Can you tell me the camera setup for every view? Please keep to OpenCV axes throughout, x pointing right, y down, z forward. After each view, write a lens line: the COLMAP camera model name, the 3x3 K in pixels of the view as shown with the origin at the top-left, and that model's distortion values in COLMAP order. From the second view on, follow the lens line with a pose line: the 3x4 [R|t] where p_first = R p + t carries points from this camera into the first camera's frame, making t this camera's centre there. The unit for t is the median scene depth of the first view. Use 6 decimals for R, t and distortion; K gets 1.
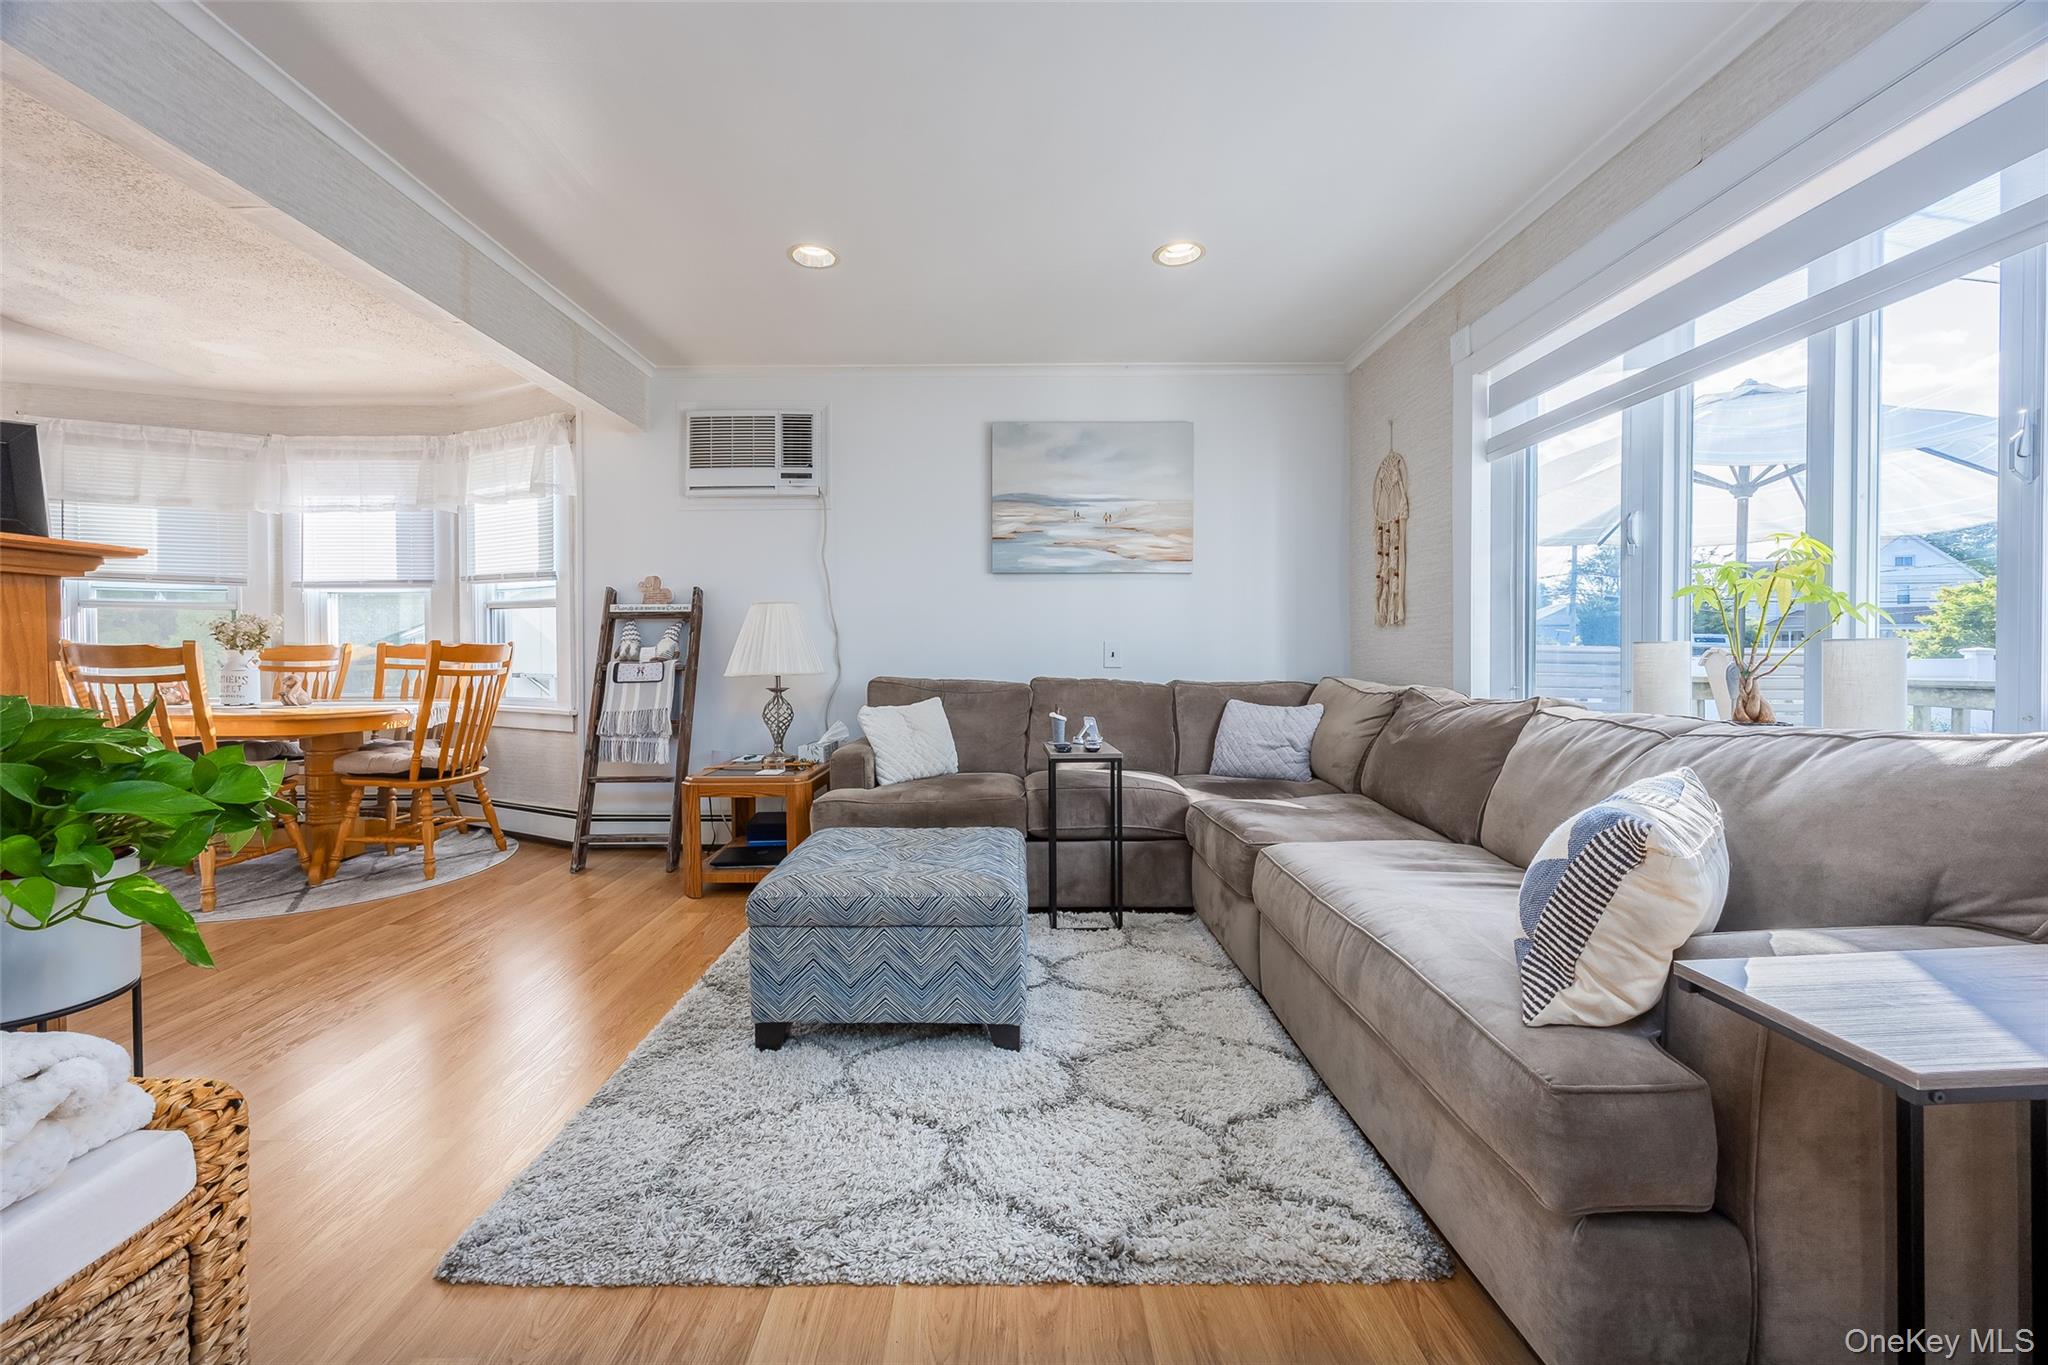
lens RADIAL K [[798.8, 0, 1044.2], [0, 798.8, 663.3], [0, 0, 1]] dist [-0.001411, -0.000180]
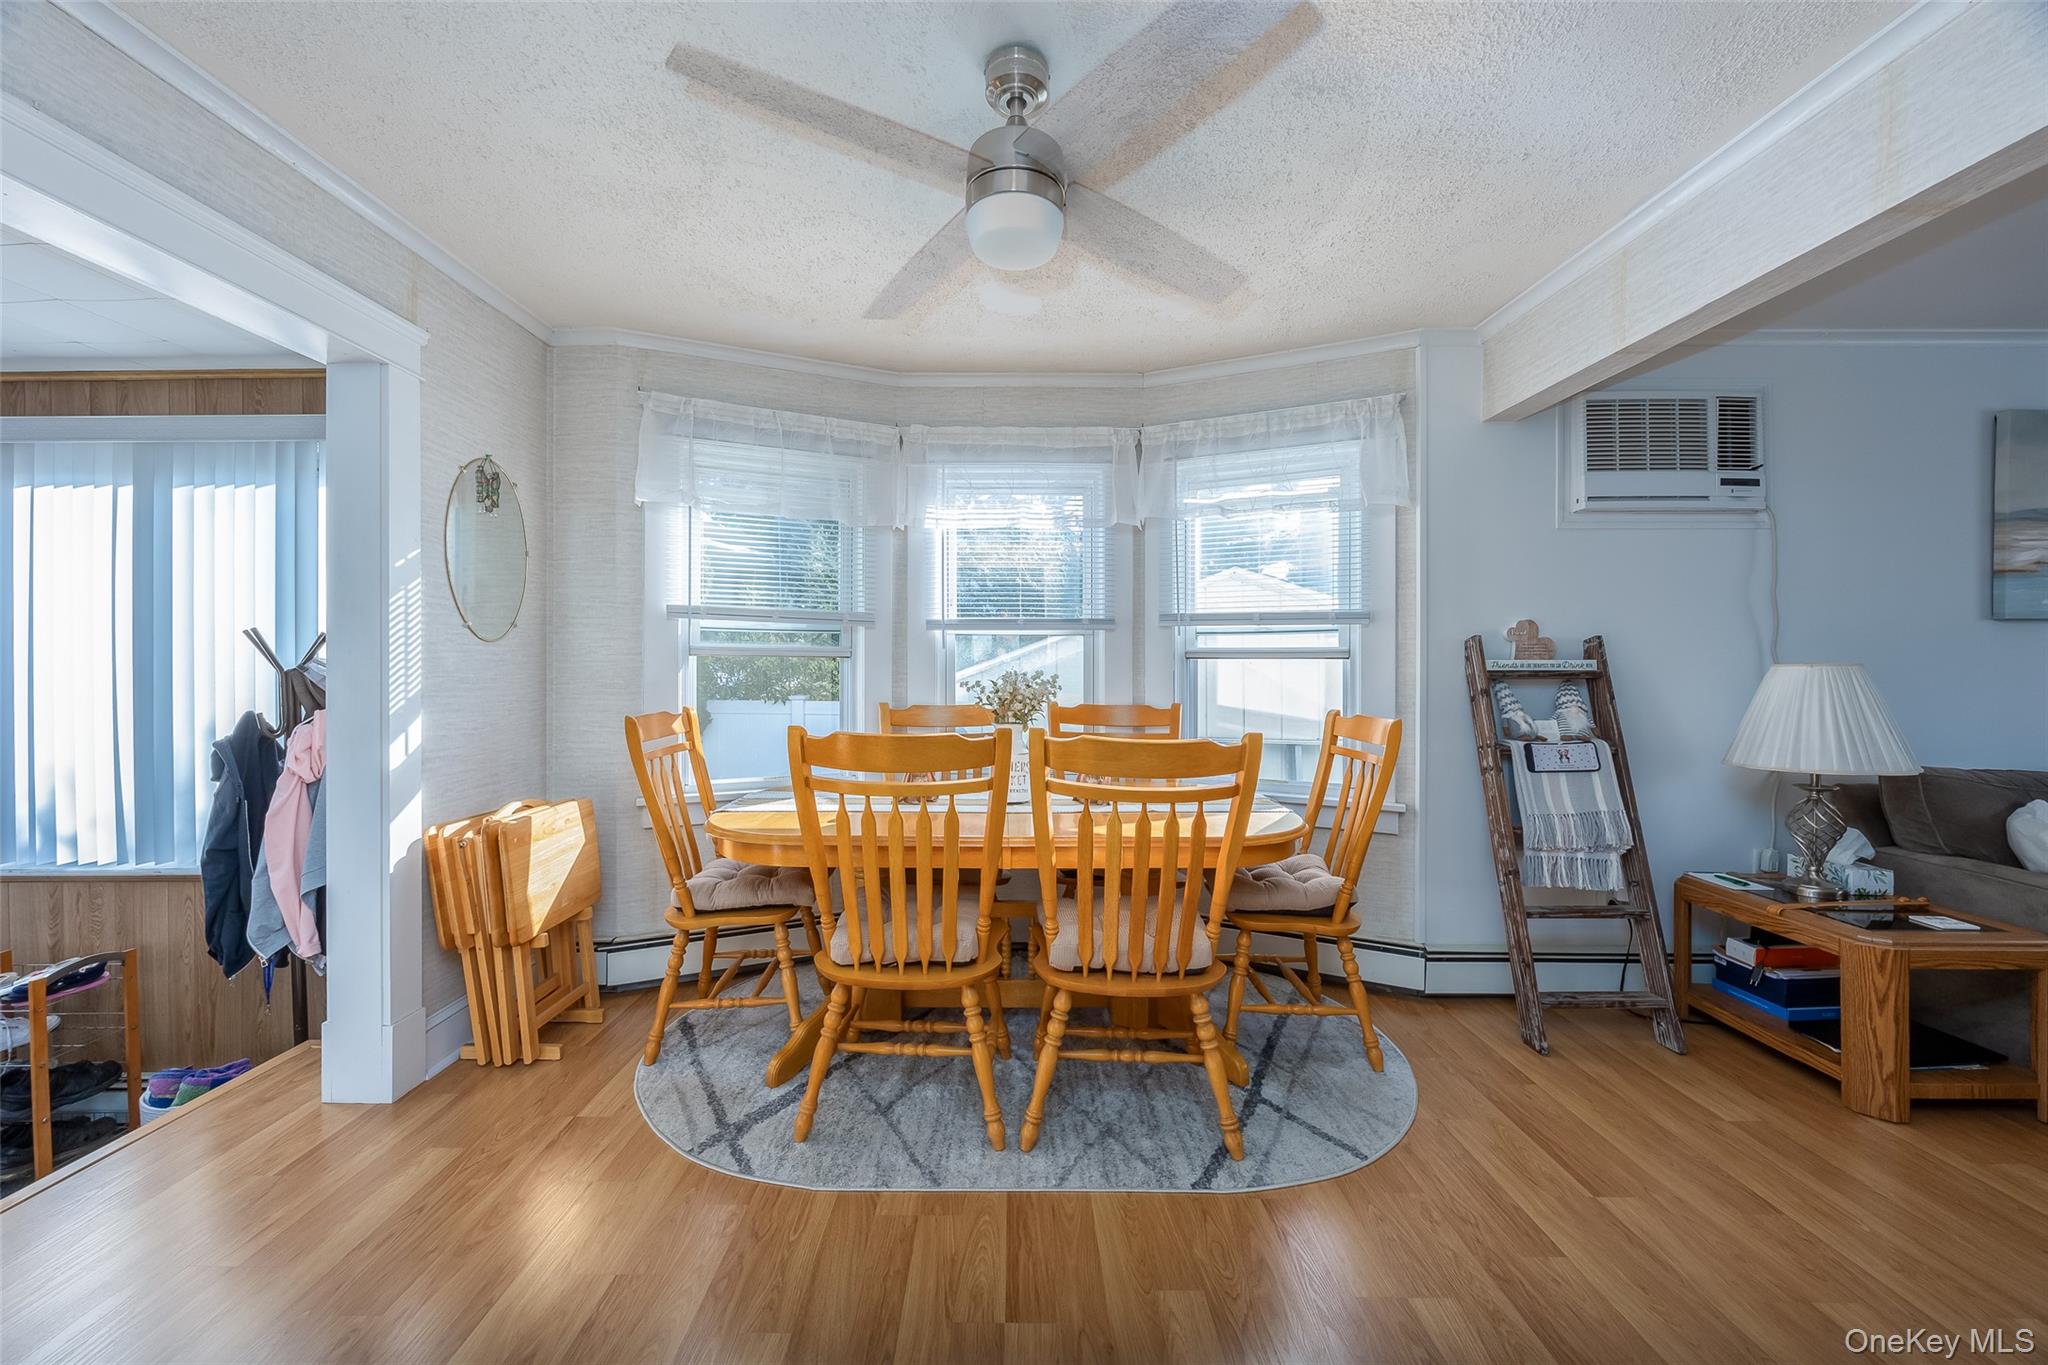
lens RADIAL K [[798.8, 0, 1010.6], [0, 798.8, 682.9], [0, 0, 1]] dist [-0.001411, -0.000180]
pose [[0.999926, 0.007899, -0.009275, -0.952051], [-0.007938, 0.999960, -0.004097, -0.046406], [0.009242, 0.004170, 0.999949, 0.277991]]
